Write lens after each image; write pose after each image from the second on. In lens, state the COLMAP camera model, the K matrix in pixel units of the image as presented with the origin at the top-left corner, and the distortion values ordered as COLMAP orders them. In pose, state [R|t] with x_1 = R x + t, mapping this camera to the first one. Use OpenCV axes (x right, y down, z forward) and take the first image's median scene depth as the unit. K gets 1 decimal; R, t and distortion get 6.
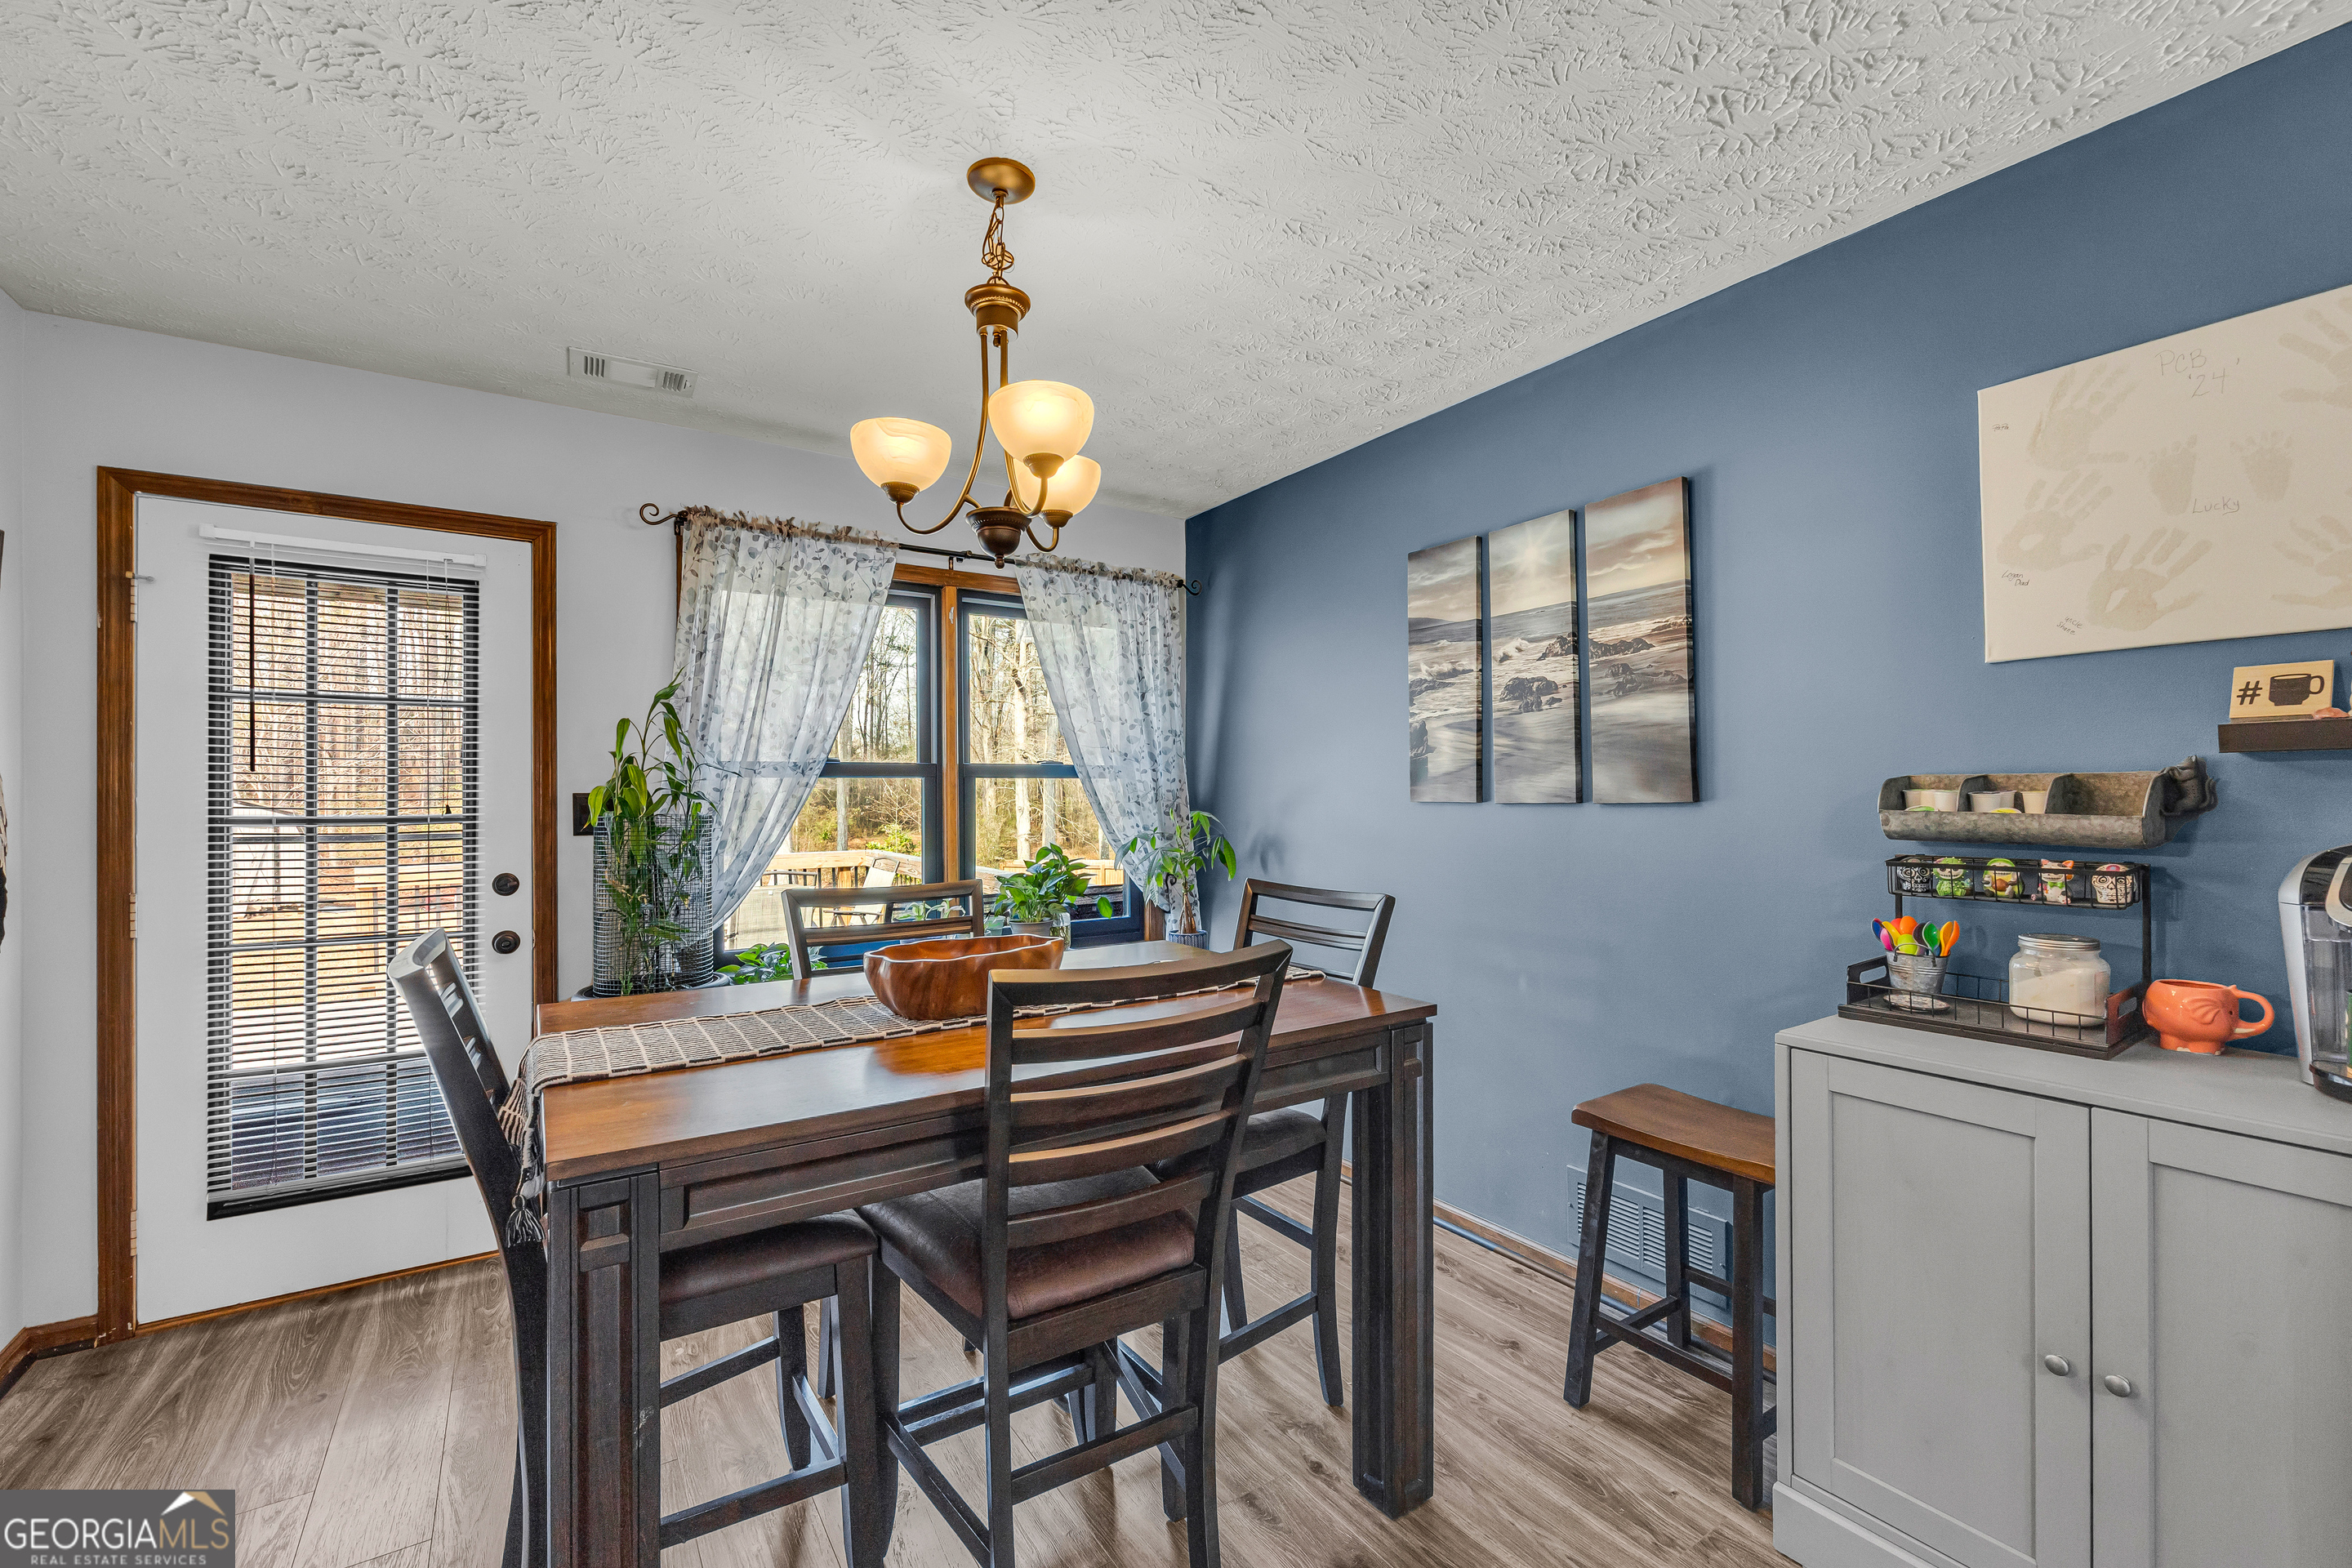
lens RADIAL K [[973.5, 0, 1176.0], [0, 973.5, 784.0], [0, 0, 1]] dist [0.000021, 0.000385]
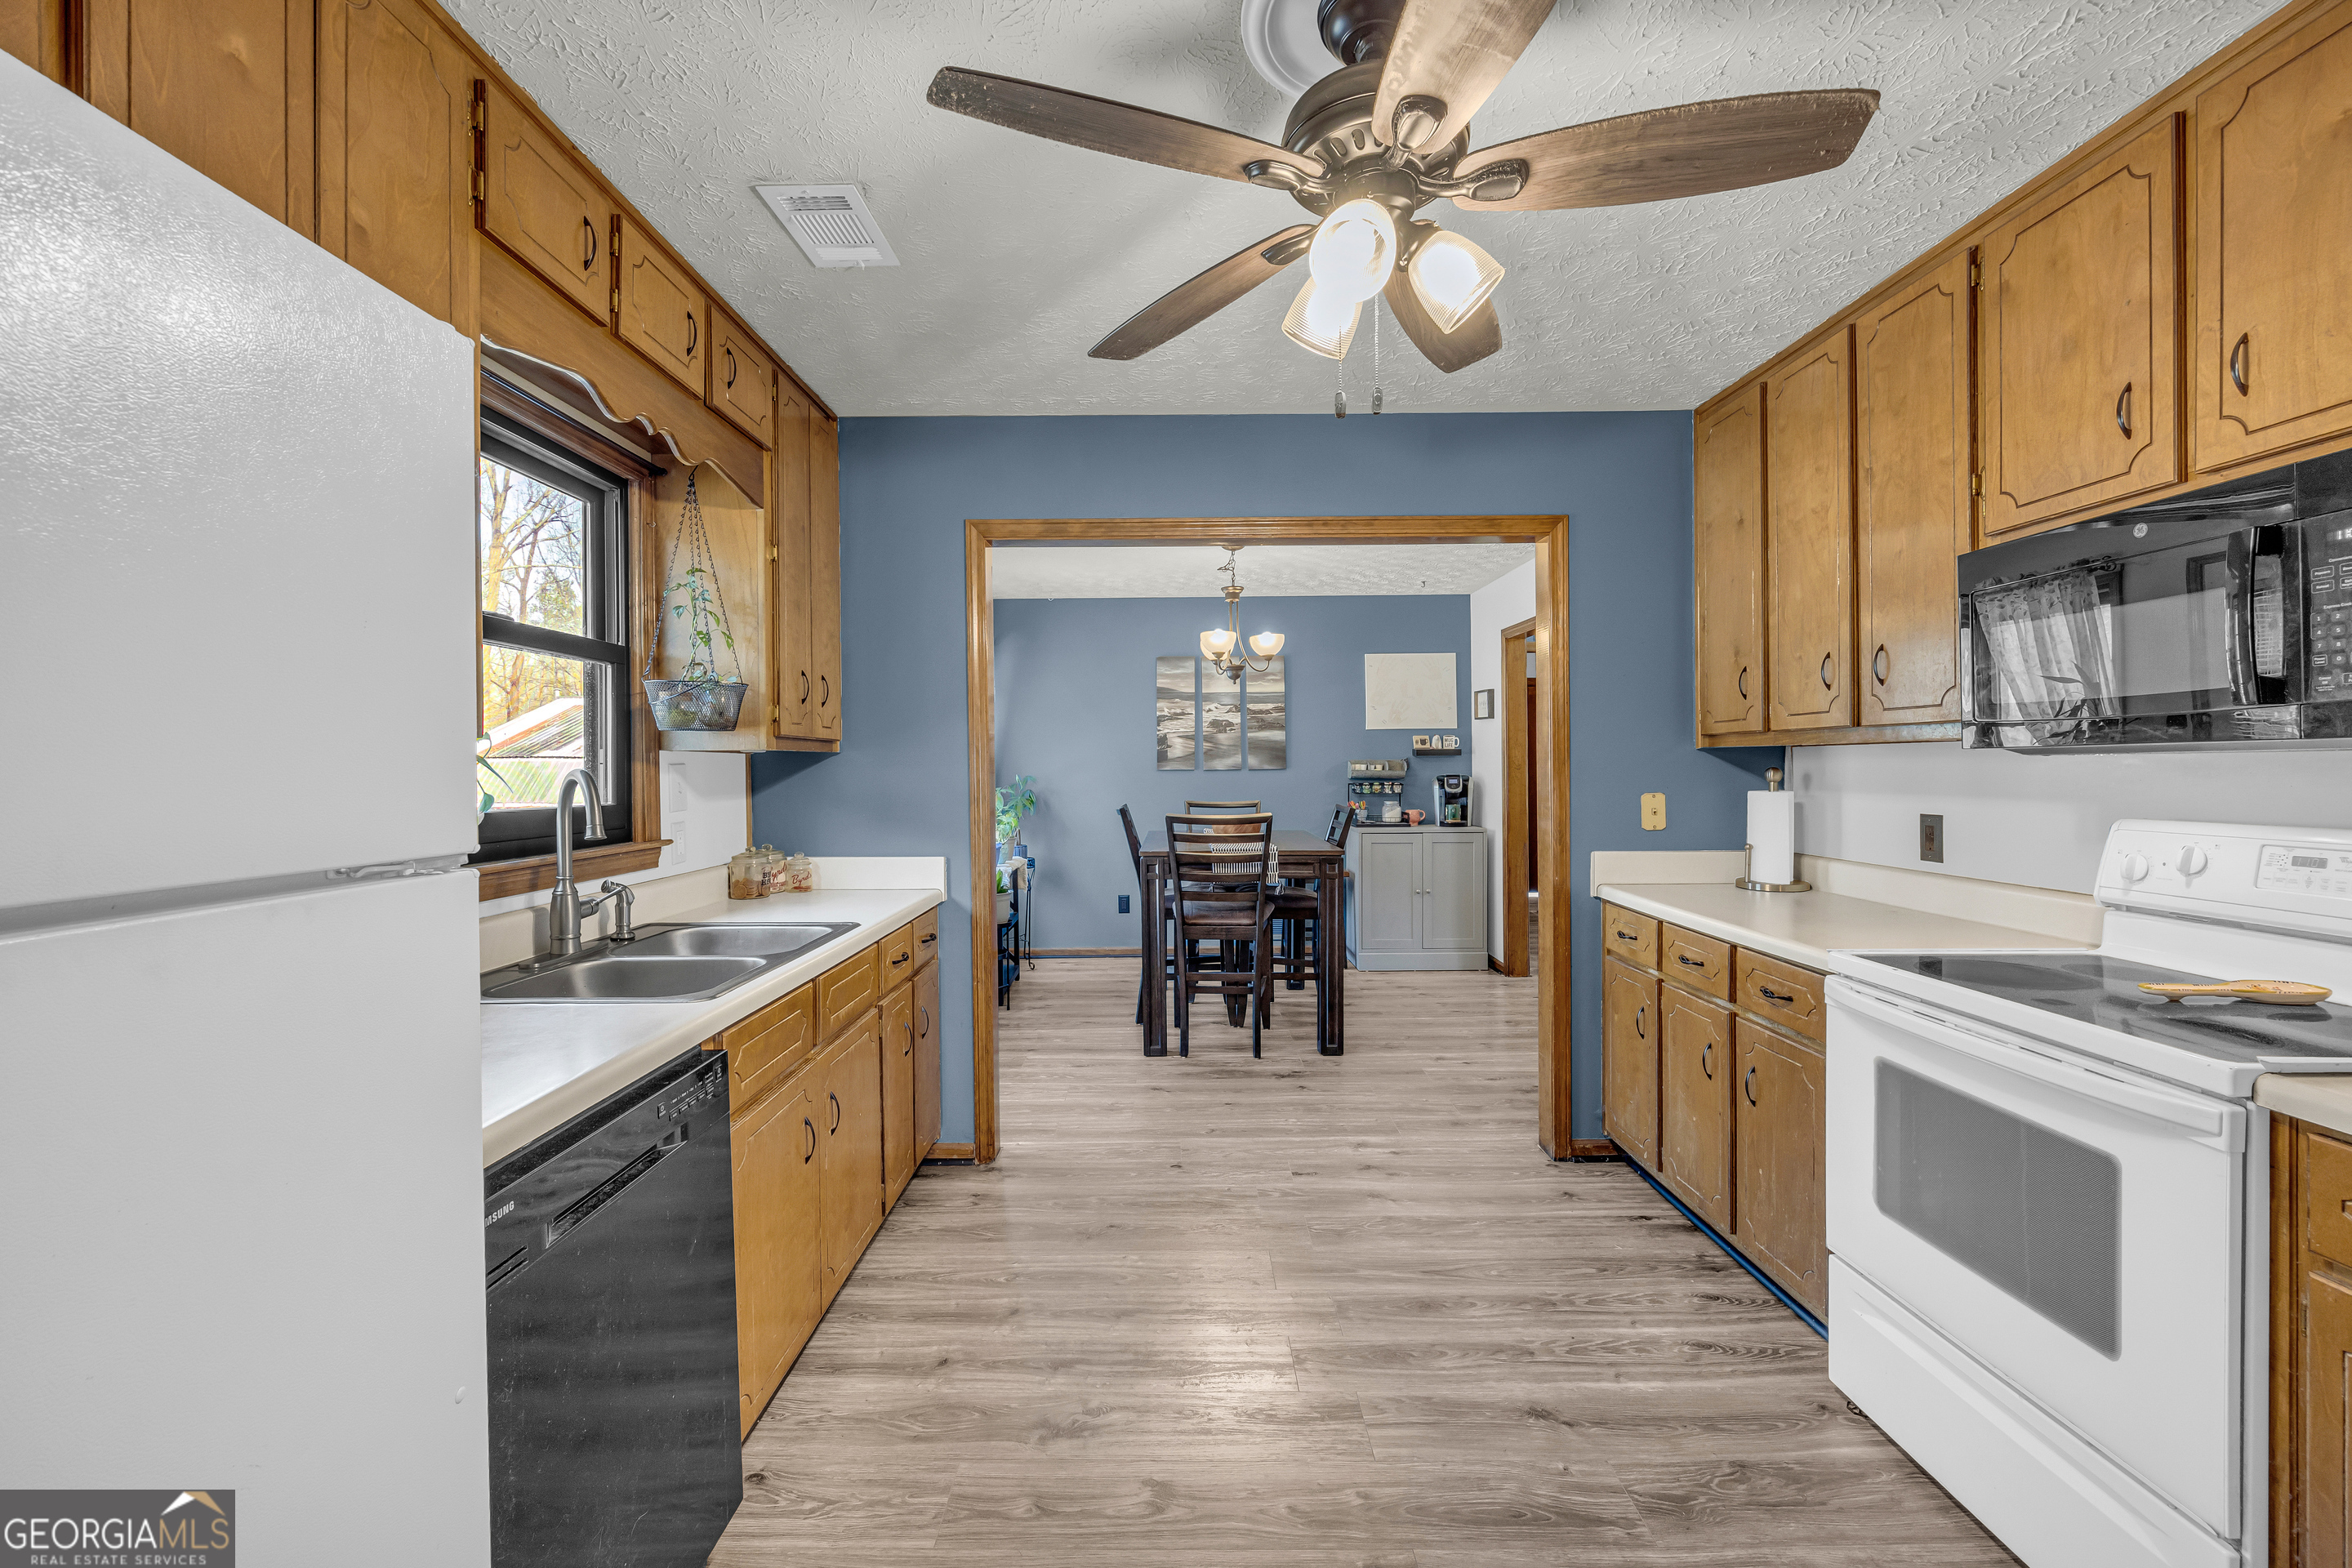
lens RADIAL K [[973.5, 0, 1176.0], [0, 973.5, 784.0], [0, 0, 1]] dist [0.000021, 0.000385]
pose [[0.547314, -0.009004, 0.836879, -1.862493], [-0.003777, 0.999905, 0.013228, 0.024248], [-0.836919, -0.010401, 0.547228, -0.283225]]
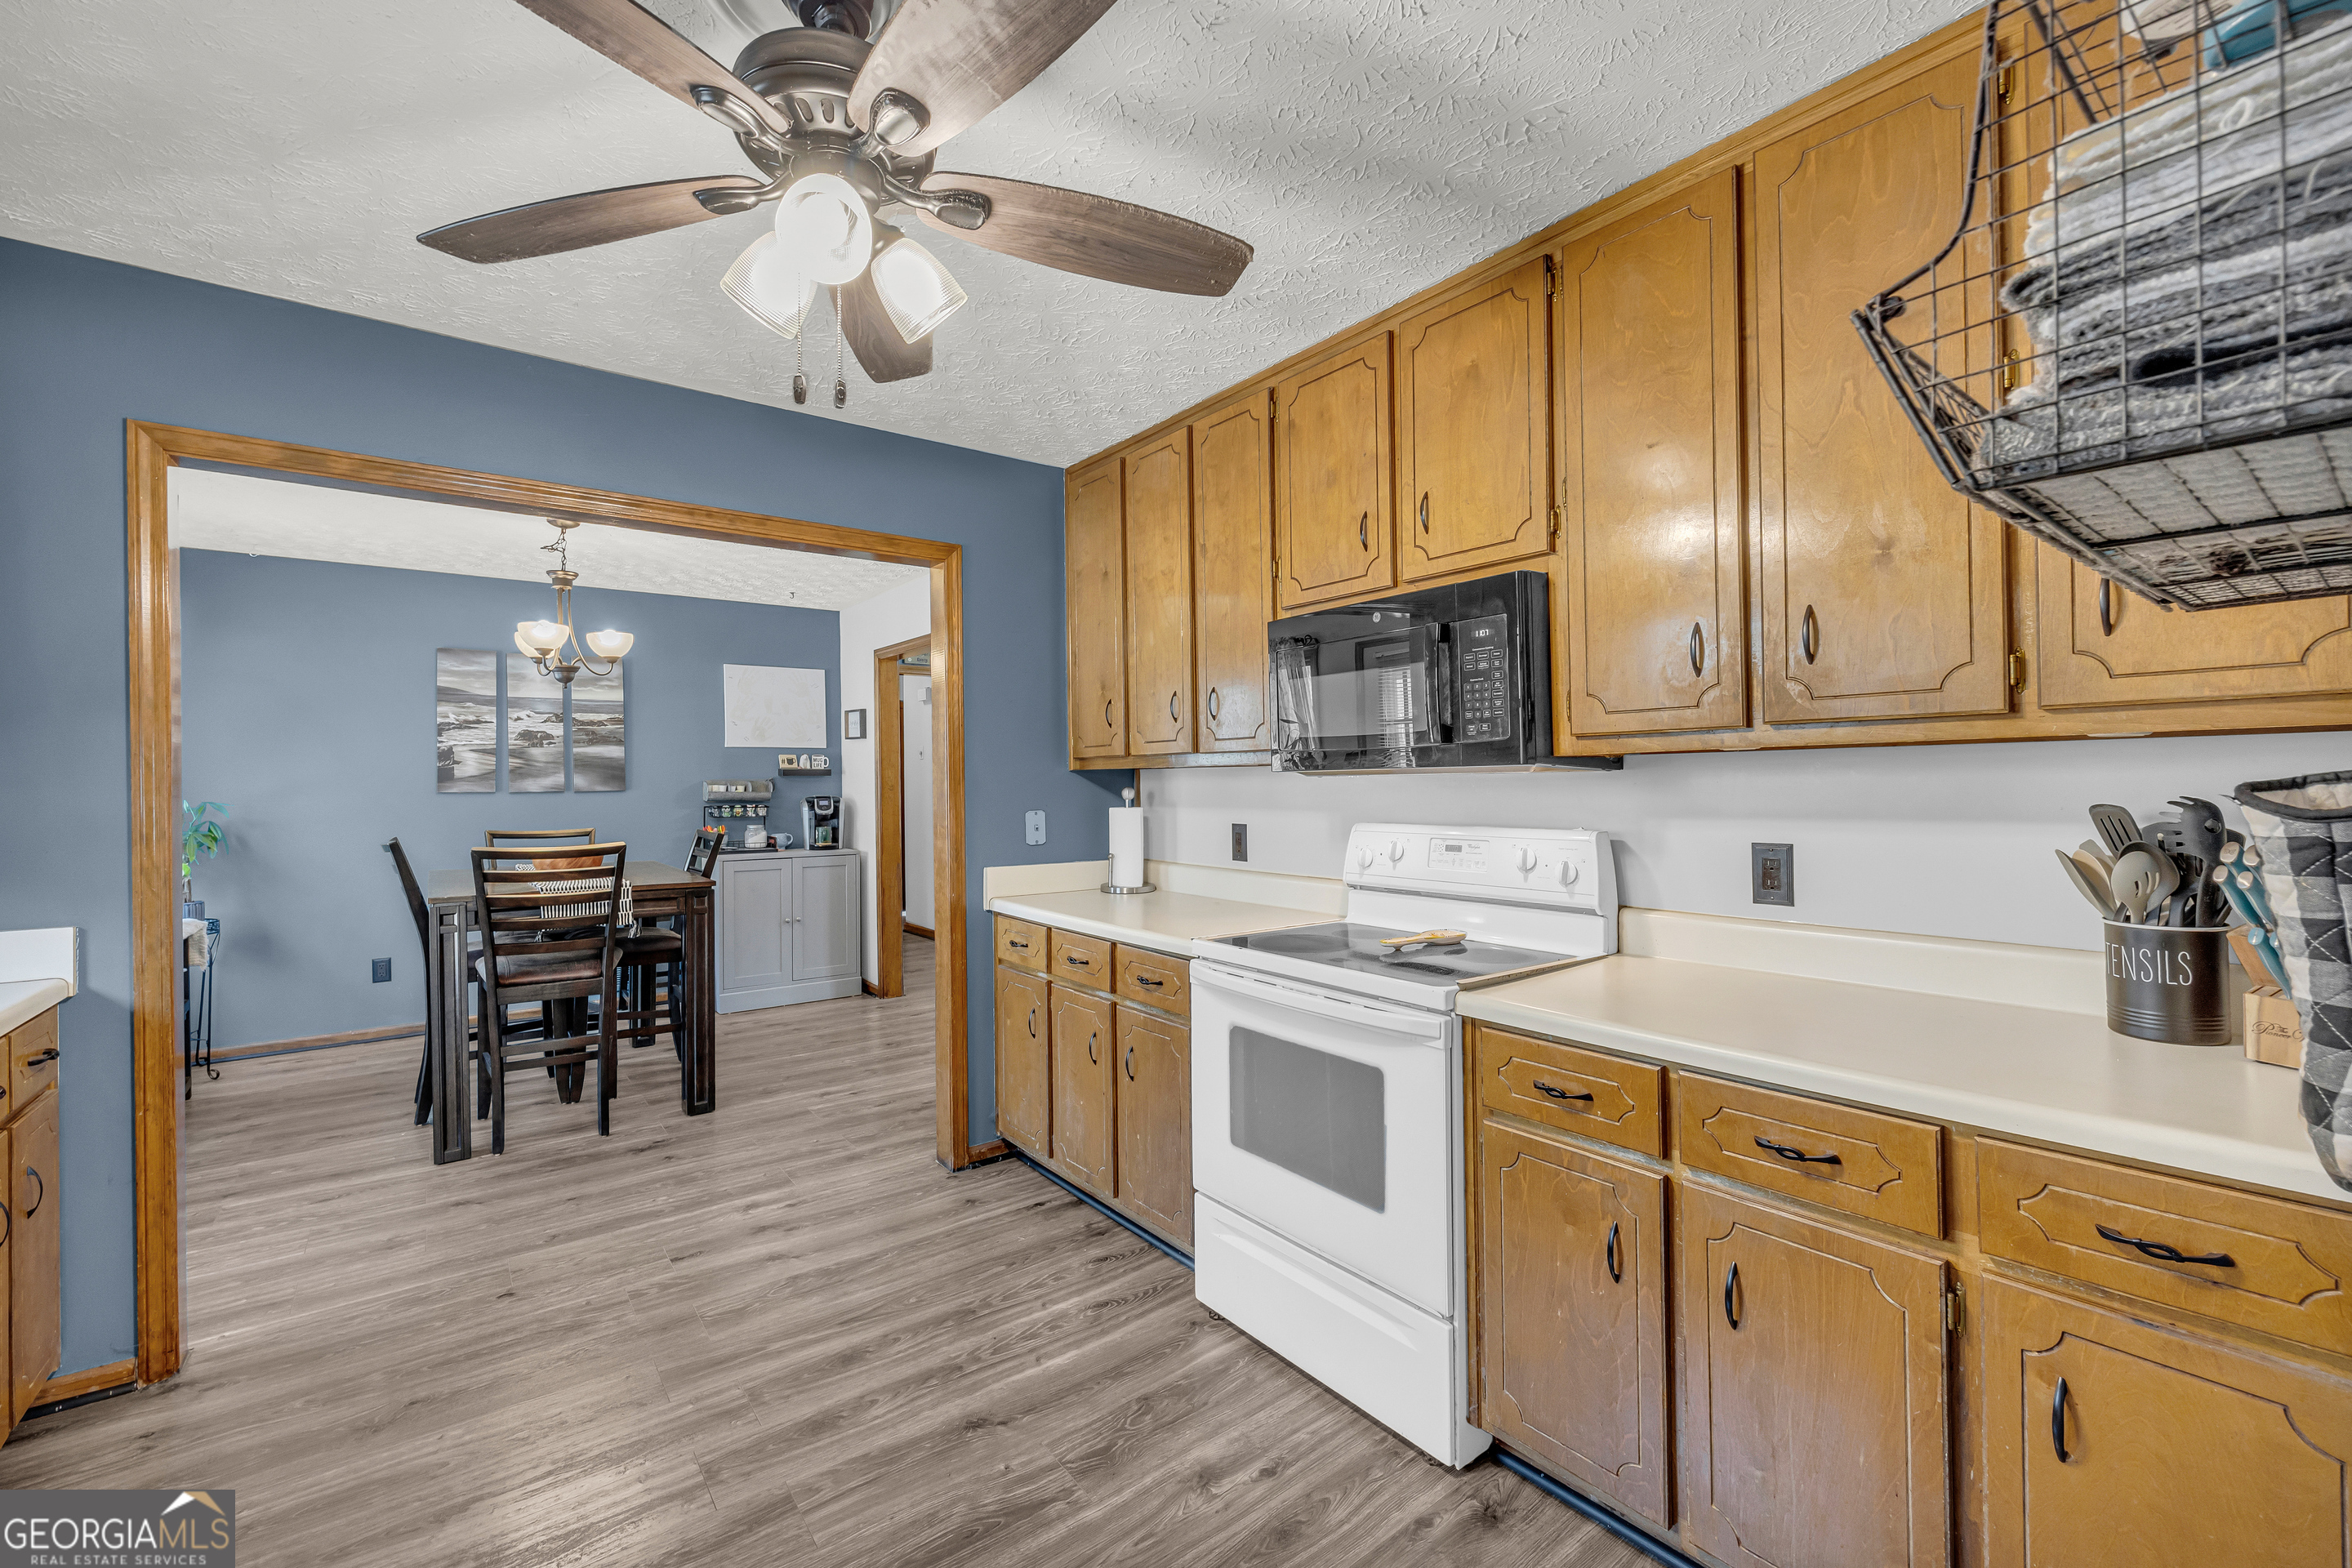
lens RADIAL K [[981.7, 0, 1176.0], [0, 981.7, 784.0], [0, 0, 1]] dist [0.000218, 0.000096]
pose [[-0.078737, 0.009705, 0.996848, -1.868779], [0.002231, 0.999952, -0.009559, 0.026481], [-0.996893, 0.001471, -0.078755, -0.187333]]
